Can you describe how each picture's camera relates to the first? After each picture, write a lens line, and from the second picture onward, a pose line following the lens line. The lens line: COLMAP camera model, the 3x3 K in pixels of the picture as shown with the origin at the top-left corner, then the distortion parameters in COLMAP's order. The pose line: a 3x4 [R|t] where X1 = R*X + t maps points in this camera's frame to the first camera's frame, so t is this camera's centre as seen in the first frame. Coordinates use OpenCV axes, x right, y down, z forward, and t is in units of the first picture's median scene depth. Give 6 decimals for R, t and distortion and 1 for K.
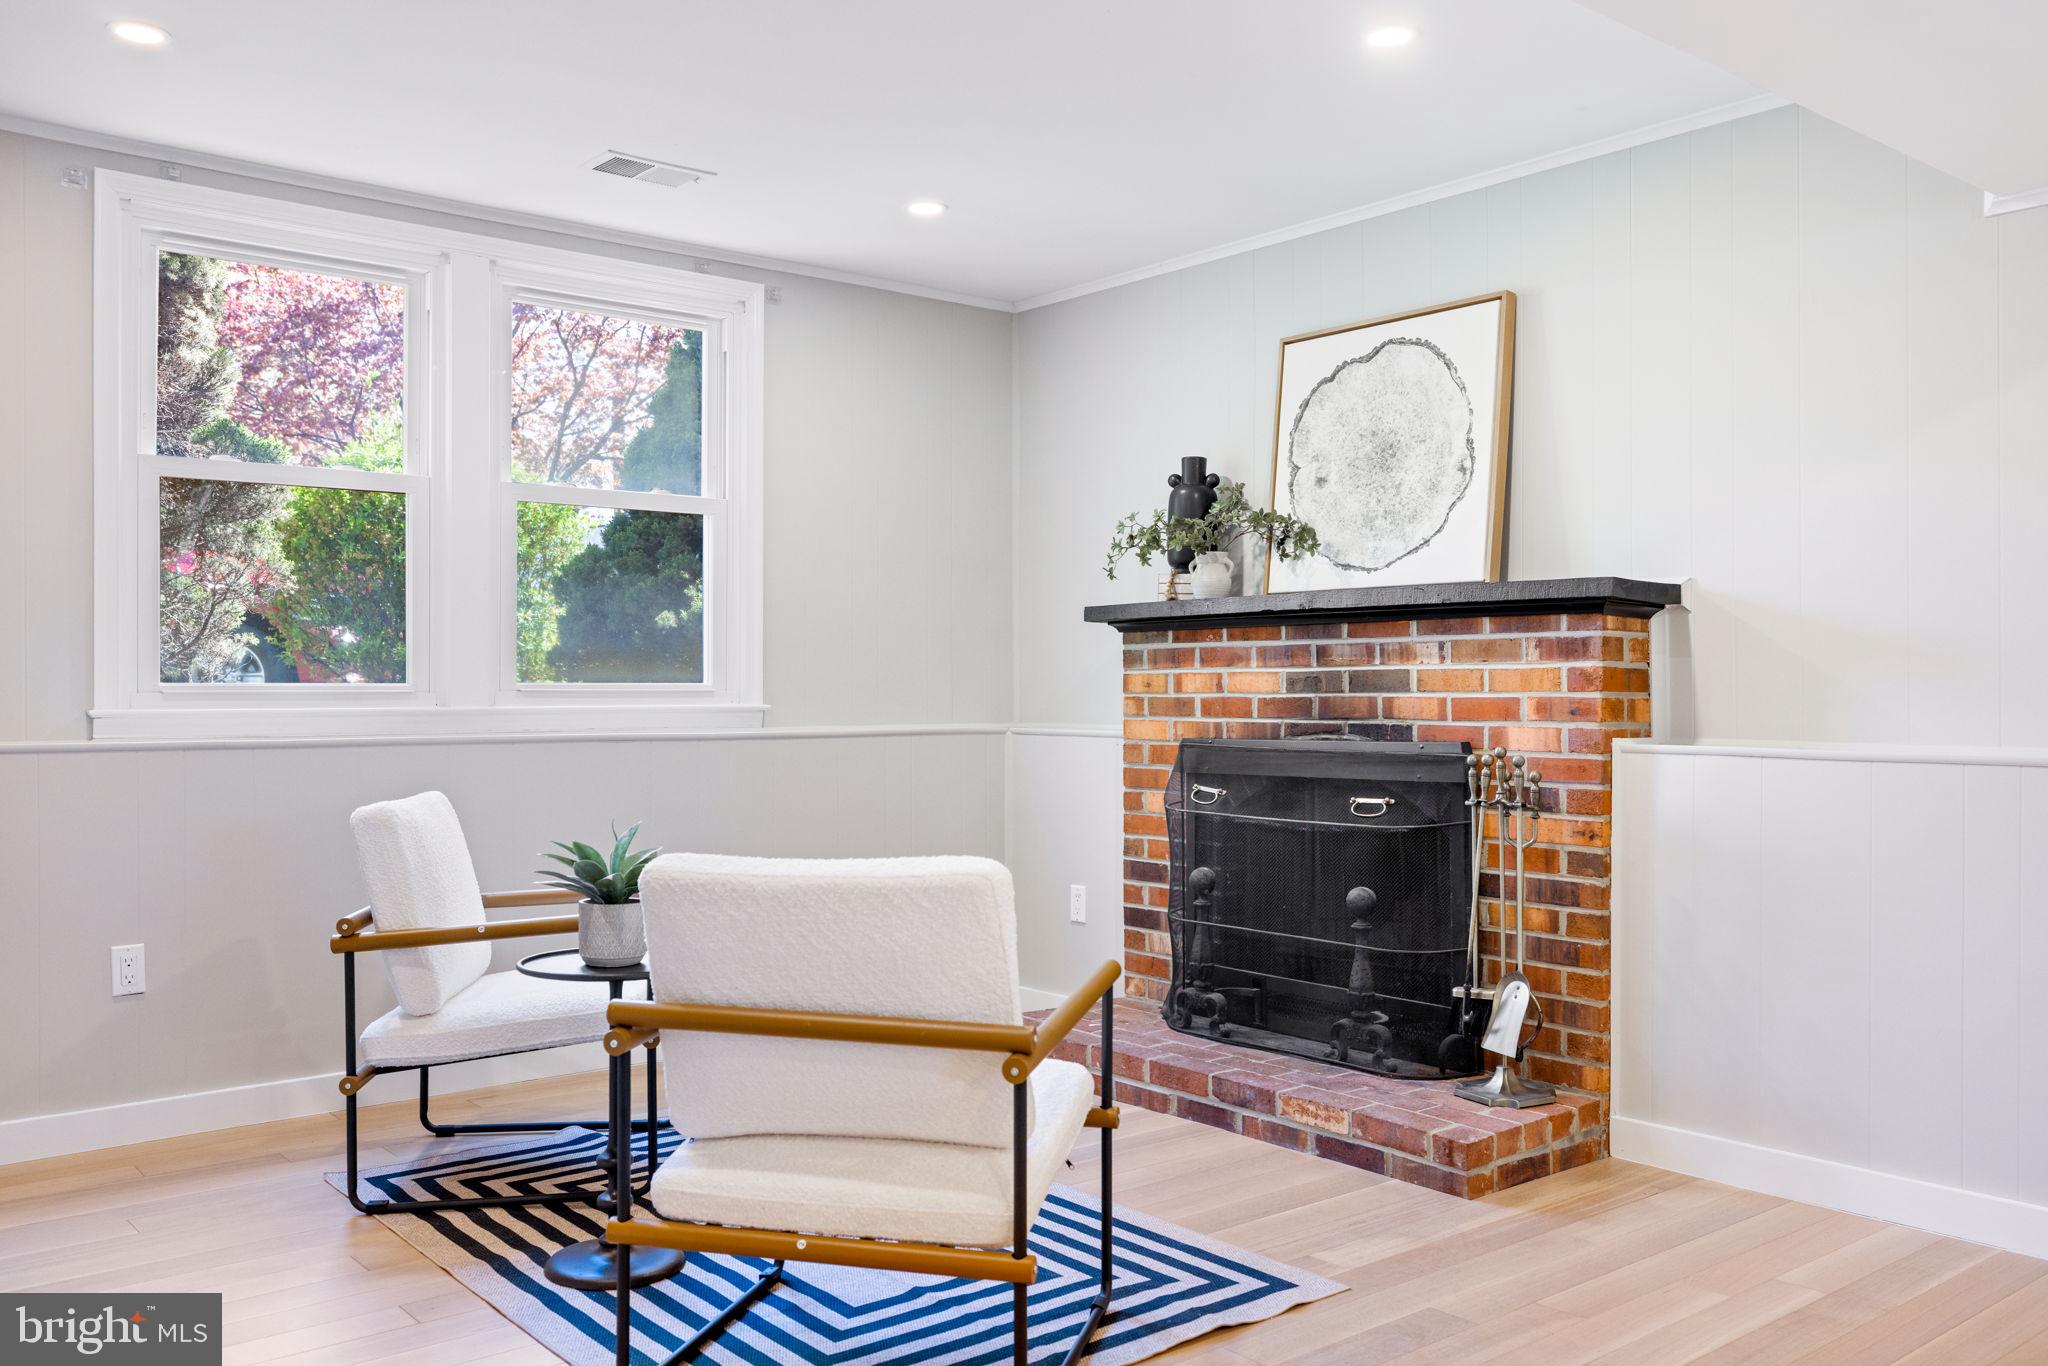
lens RADIAL K [[1576.3, 0, 1024.6], [0, 1576.3, 721.1], [0, 0, 1]] dist [0.003477, 0.000503]
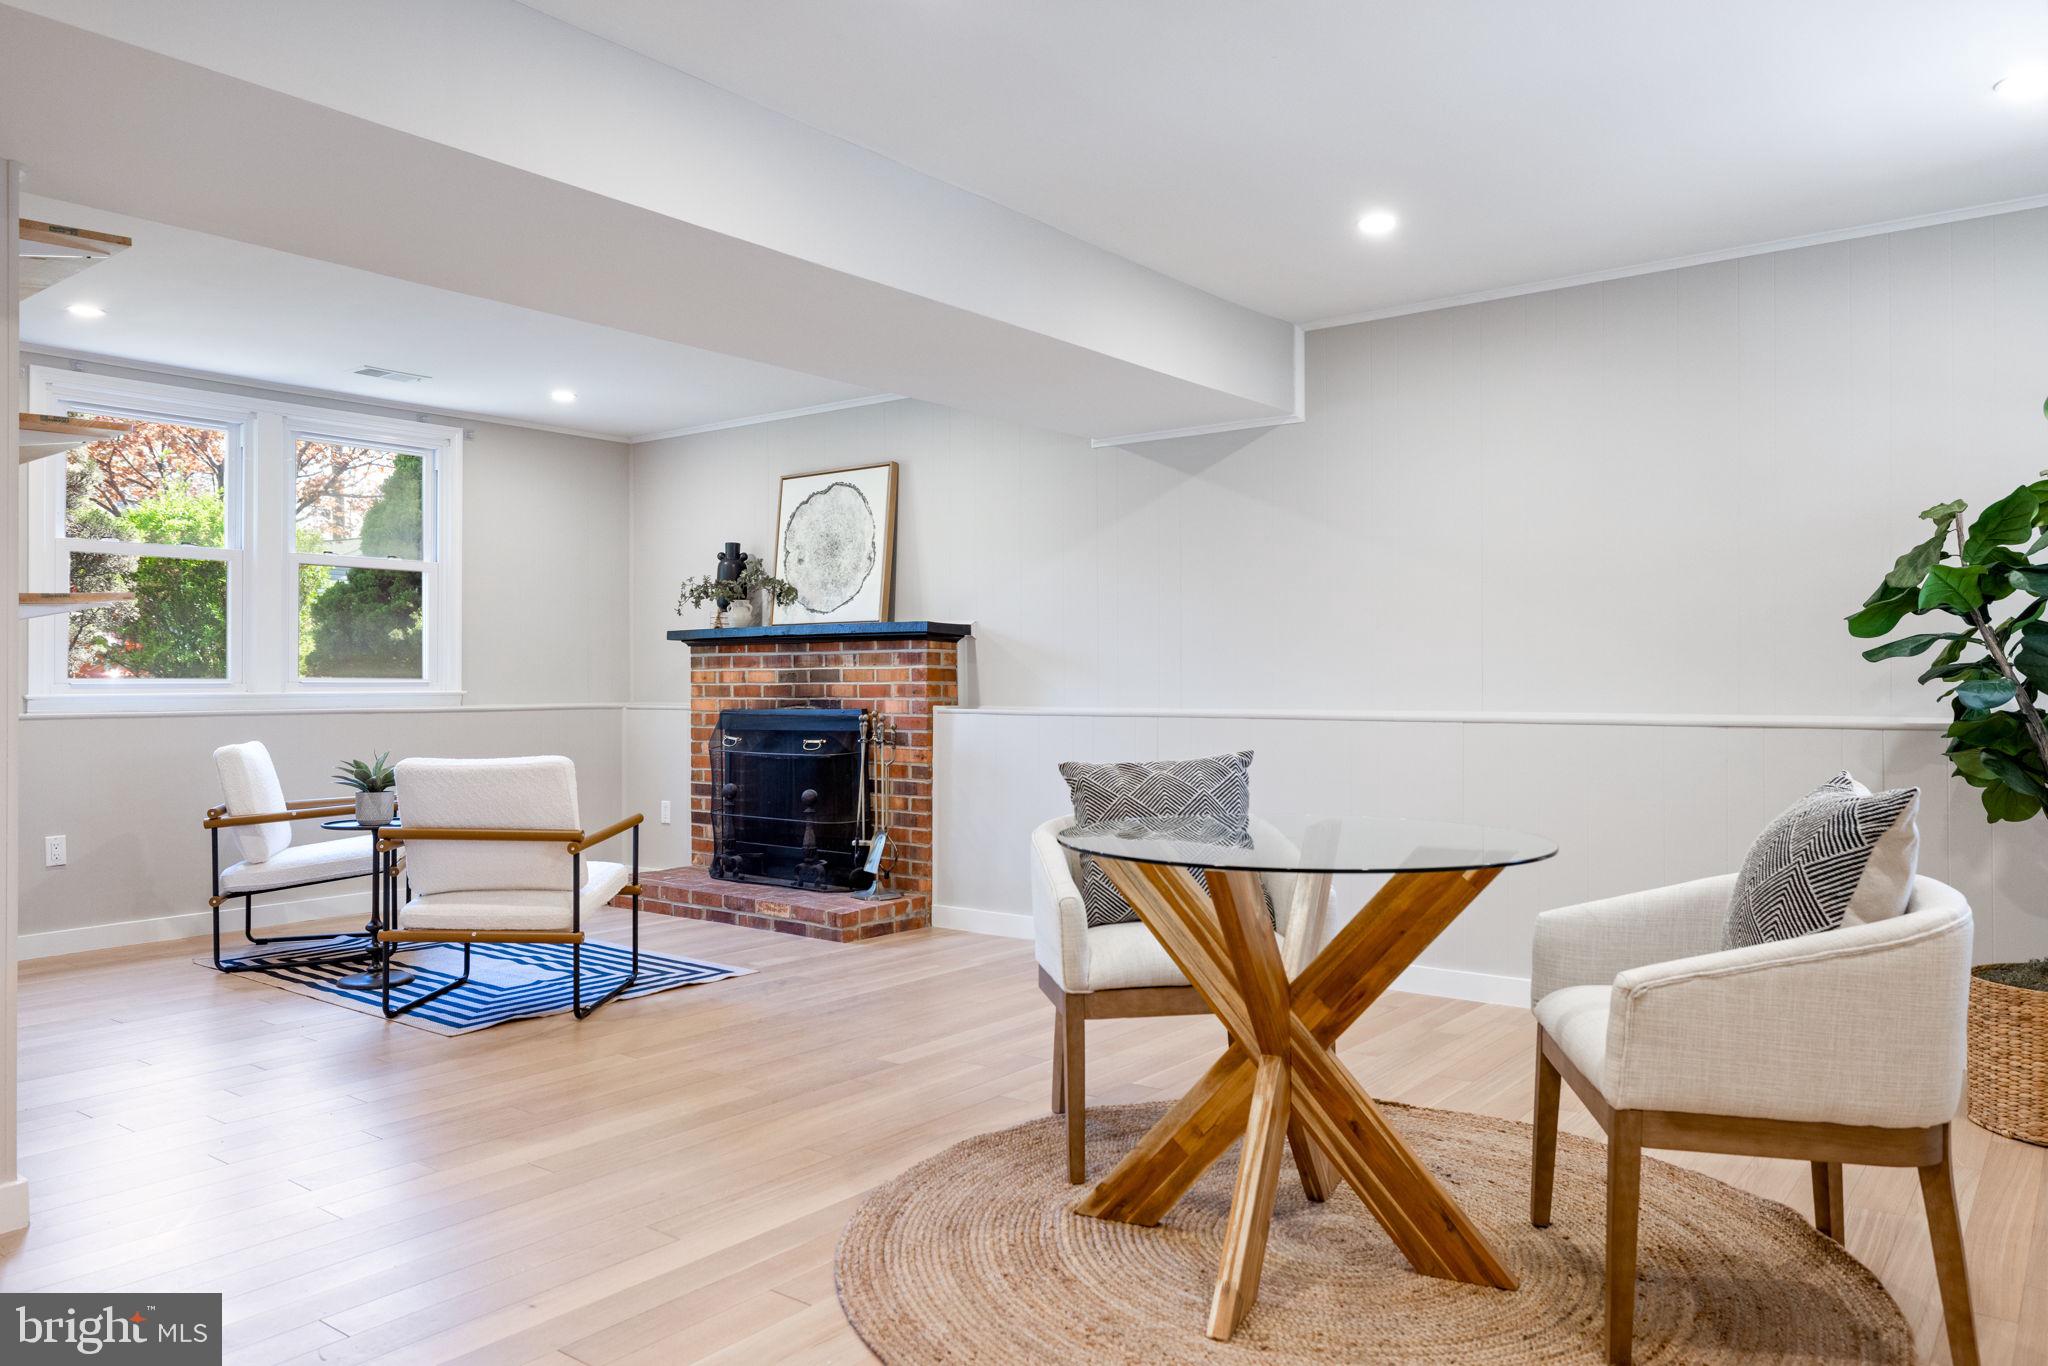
lens RADIAL K [[1429.7, 0, 1024.0], [0, 1429.7, 683.0], [0, 0, 1]] dist [-0.003975, -0.002812]
pose [[0.979582, -0.002576, 0.201030, 0.125888], [0.006535, 0.999798, -0.019032, 0.015969], [-0.200940, 0.019957, 0.979400, -0.663844]]
